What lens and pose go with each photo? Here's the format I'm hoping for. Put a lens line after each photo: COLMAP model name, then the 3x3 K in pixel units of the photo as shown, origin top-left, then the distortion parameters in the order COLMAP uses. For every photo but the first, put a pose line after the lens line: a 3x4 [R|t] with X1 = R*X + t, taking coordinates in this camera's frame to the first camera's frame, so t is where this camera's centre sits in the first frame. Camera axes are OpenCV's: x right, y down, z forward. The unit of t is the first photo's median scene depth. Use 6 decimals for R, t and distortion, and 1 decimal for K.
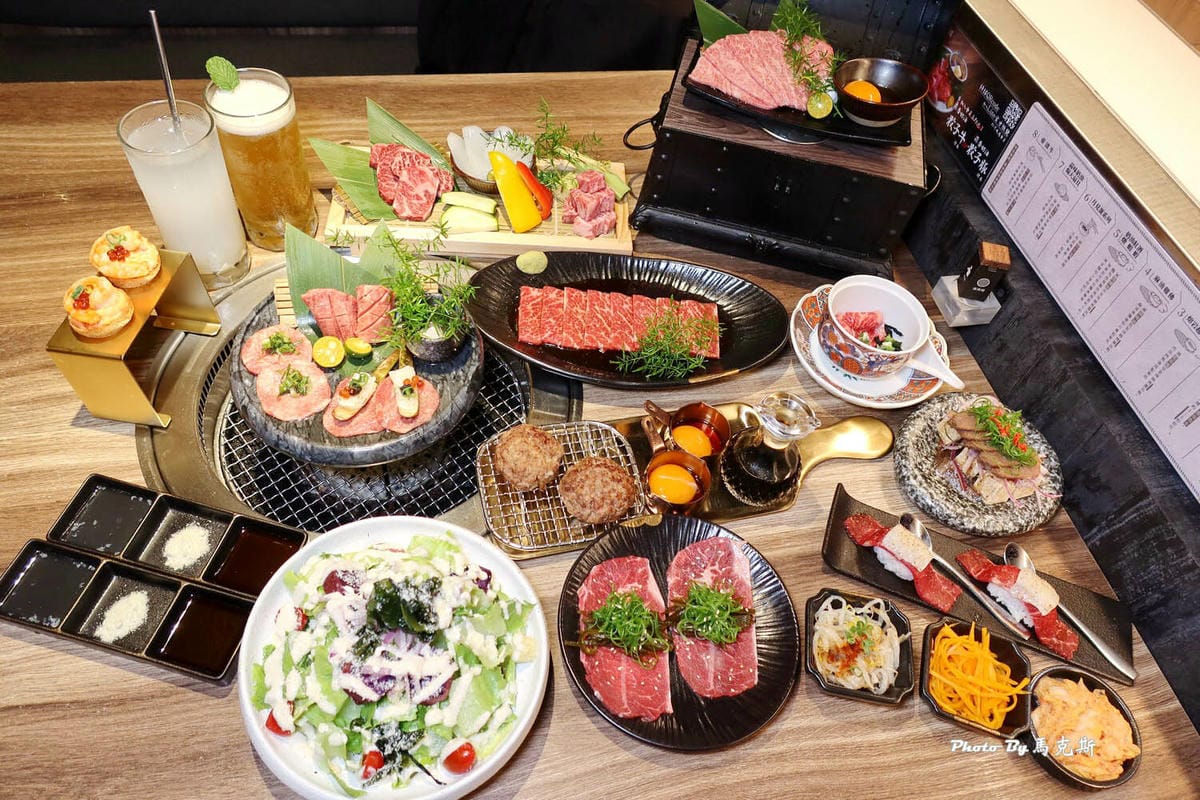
lens RADIAL K [[811.5, 0, 596.0], [0, 811.5, 390.1], [0, 0, 1]] dist [-0.013998, 0.000402]
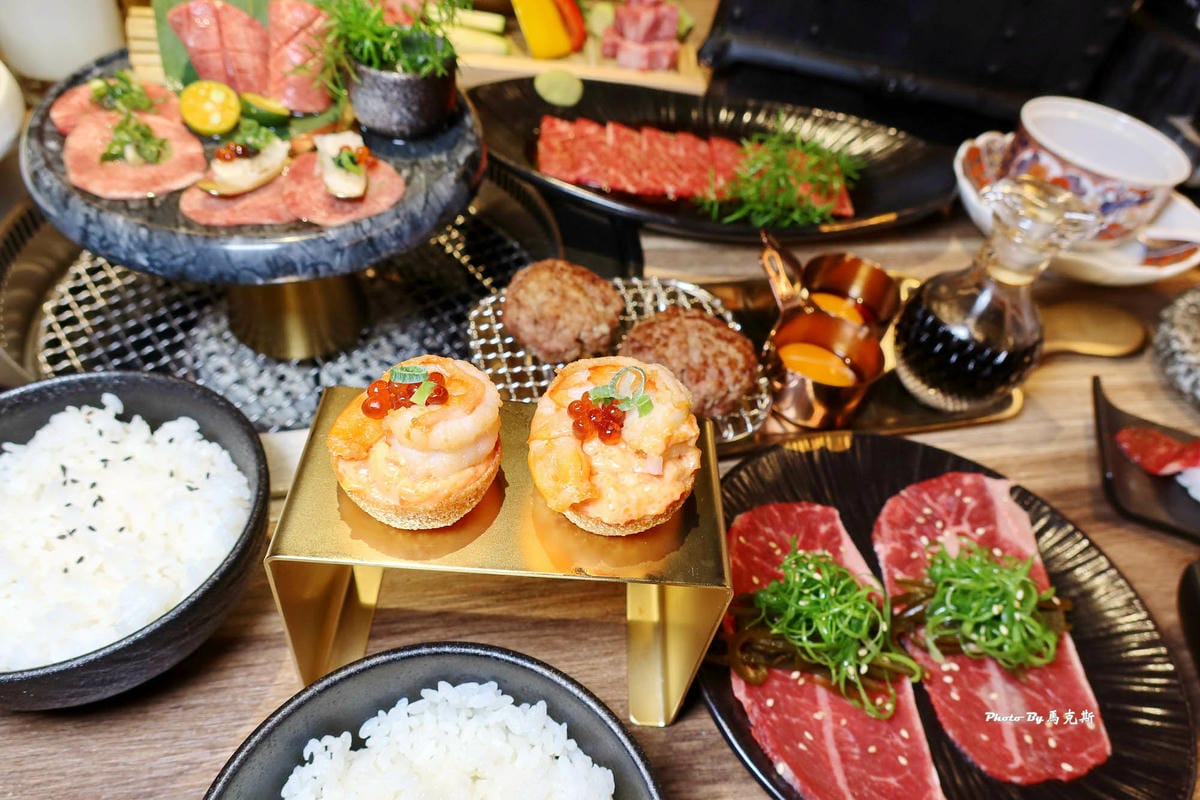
lens RADIAL K [[811.5, 0, 598.1], [0, 811.5, 391.2], [0, 0, 1]] dist [-0.013998, 0.000402]
pose [[0.999911, 0.005458, 0.012158, -0.064462], [-0.003865, 0.991847, -0.127374, 0.207893], [-0.012754, 0.127316, 0.991780, 0.448612]]
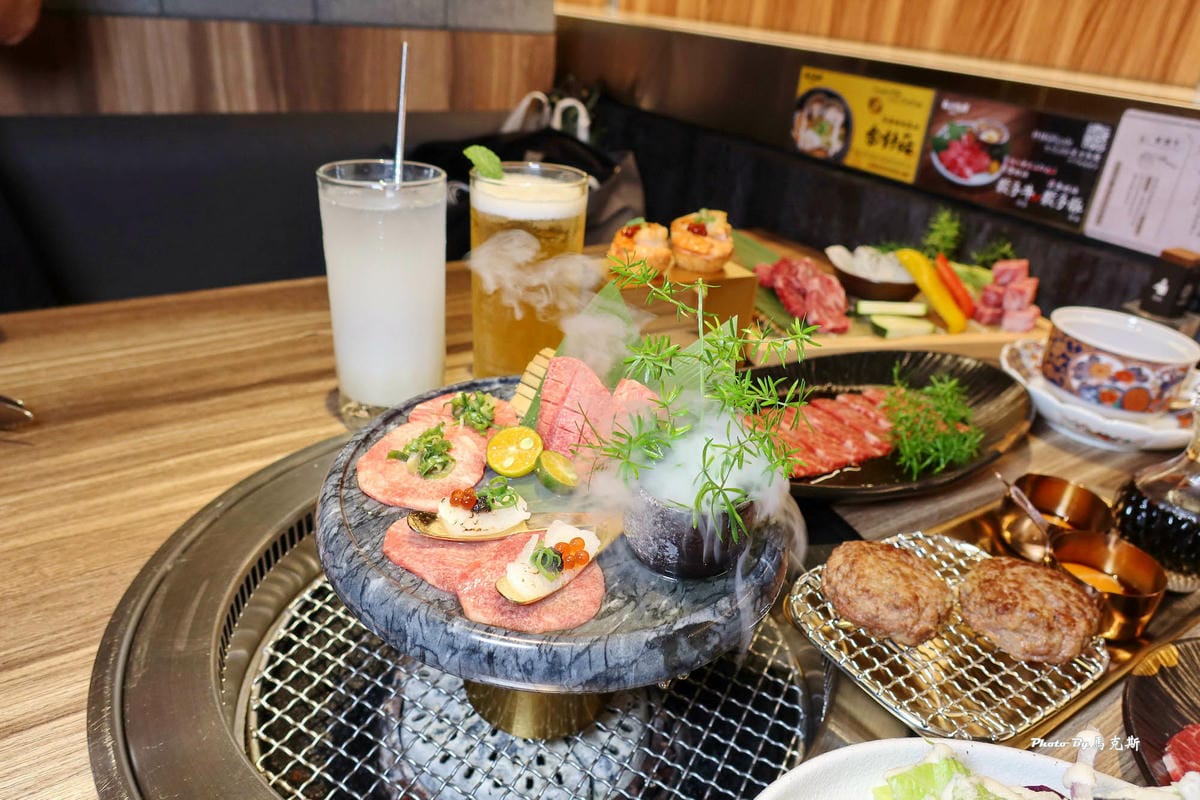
lens RADIAL K [[811.5, 0, 592.8], [0, 811.5, 406.8], [0, 0, 1]] dist [-0.013998, 0.000402]
pose [[0.932767, -0.198513, 0.300896, -0.428114], [0.300625, 0.888993, -0.345421, 0.093463], [-0.198924, 0.412654, 0.888902, 0.489050]]
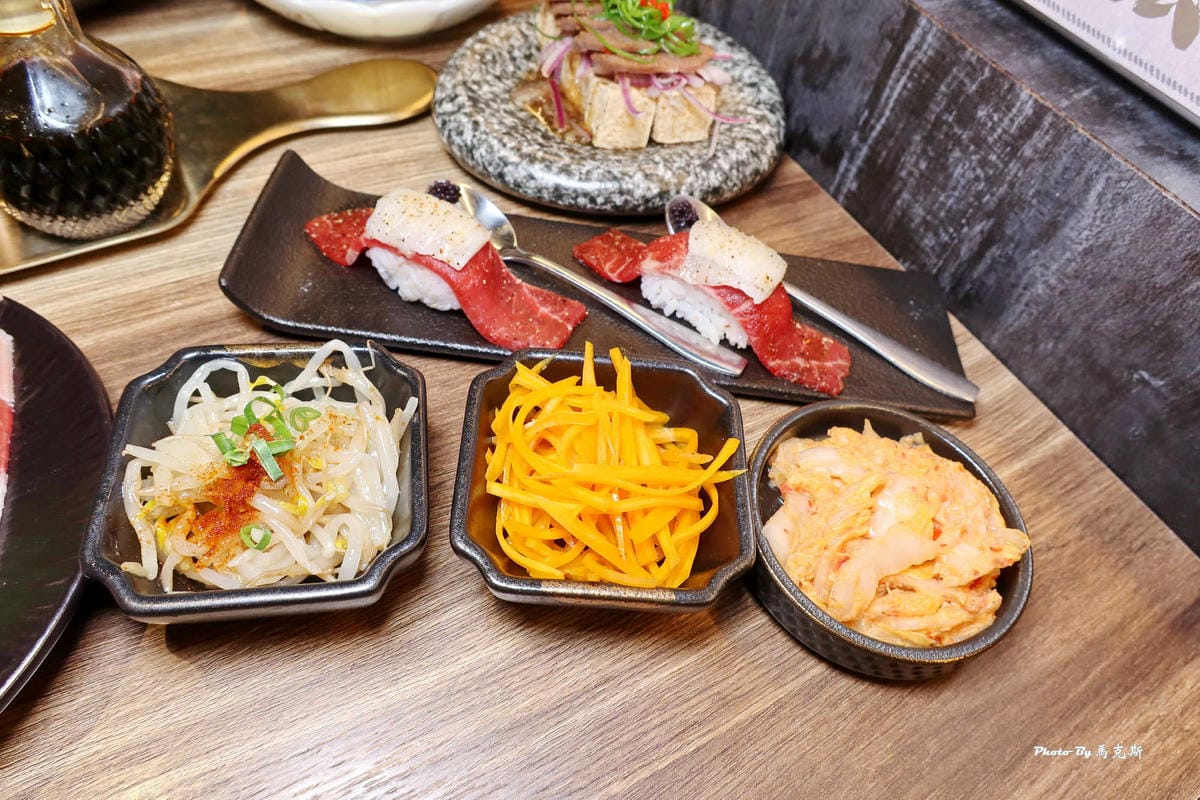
lens RADIAL K [[811.5, 0, 596.5], [0, 811.5, 394.4], [0, 0, 1]] dist [-0.013998, 0.000402]
pose [[0.953598, -0.230170, 0.194092, 0.355266], [0.225974, 0.973148, 0.043800, 0.269187], [-0.198962, 0.002092, 0.980005, 0.560123]]
